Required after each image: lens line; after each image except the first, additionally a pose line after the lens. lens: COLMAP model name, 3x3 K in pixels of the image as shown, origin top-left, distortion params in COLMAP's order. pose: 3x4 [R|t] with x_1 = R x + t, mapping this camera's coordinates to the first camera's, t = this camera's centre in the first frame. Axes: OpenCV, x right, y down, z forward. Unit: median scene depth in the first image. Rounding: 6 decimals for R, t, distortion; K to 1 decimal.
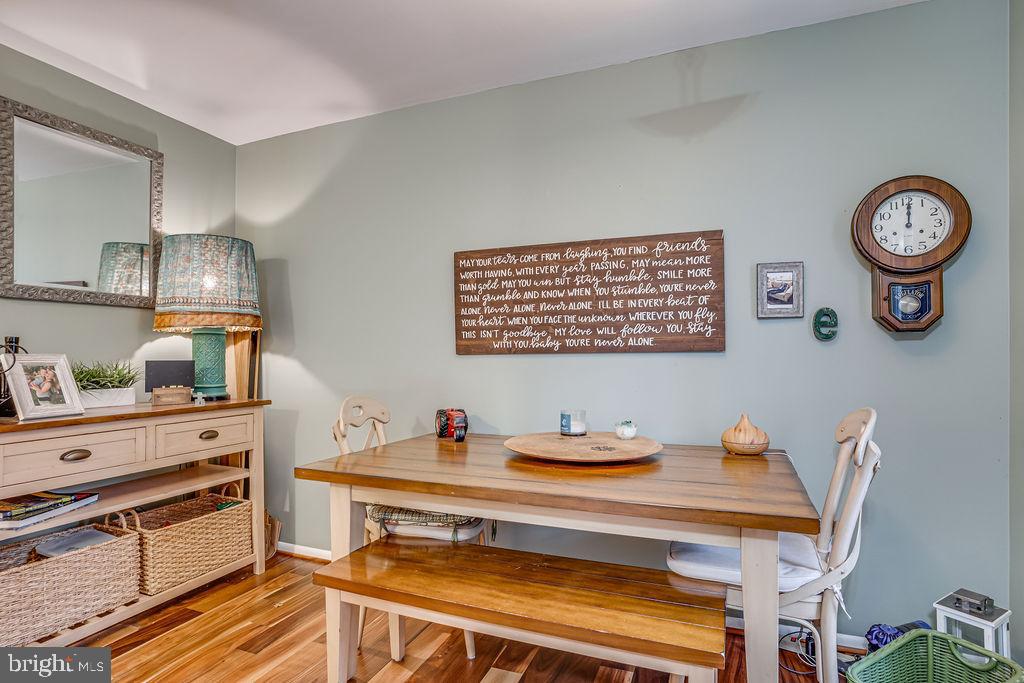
lens RADIAL K [[499.6, 0, 513.2], [0, 499.6, 350.7], [0, 0, 1]] dist [-0.044189, 0.001119]
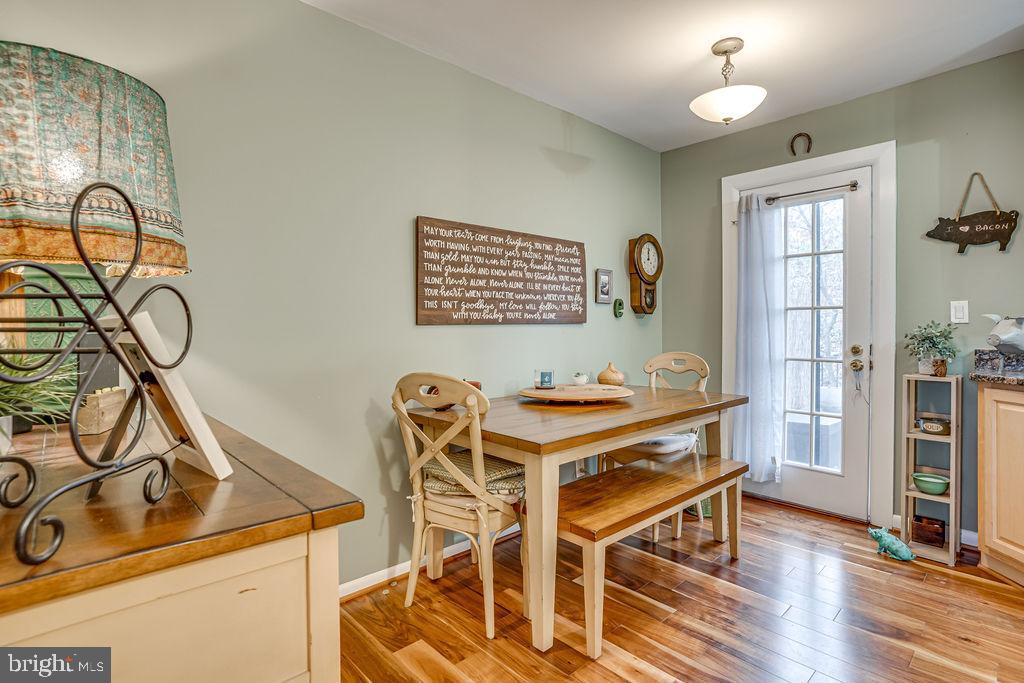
lens RADIAL K [[499.6, 0, 509.8], [0, 499.6, 330.8], [0, 0, 1]] dist [-0.044189, 0.001119]
pose [[0.467329, -0.002468, 0.884080, -0.928814], [-0.002625, 0.999988, 0.004179, 0.015668], [-0.884080, -0.004273, 0.467317, 0.437998]]
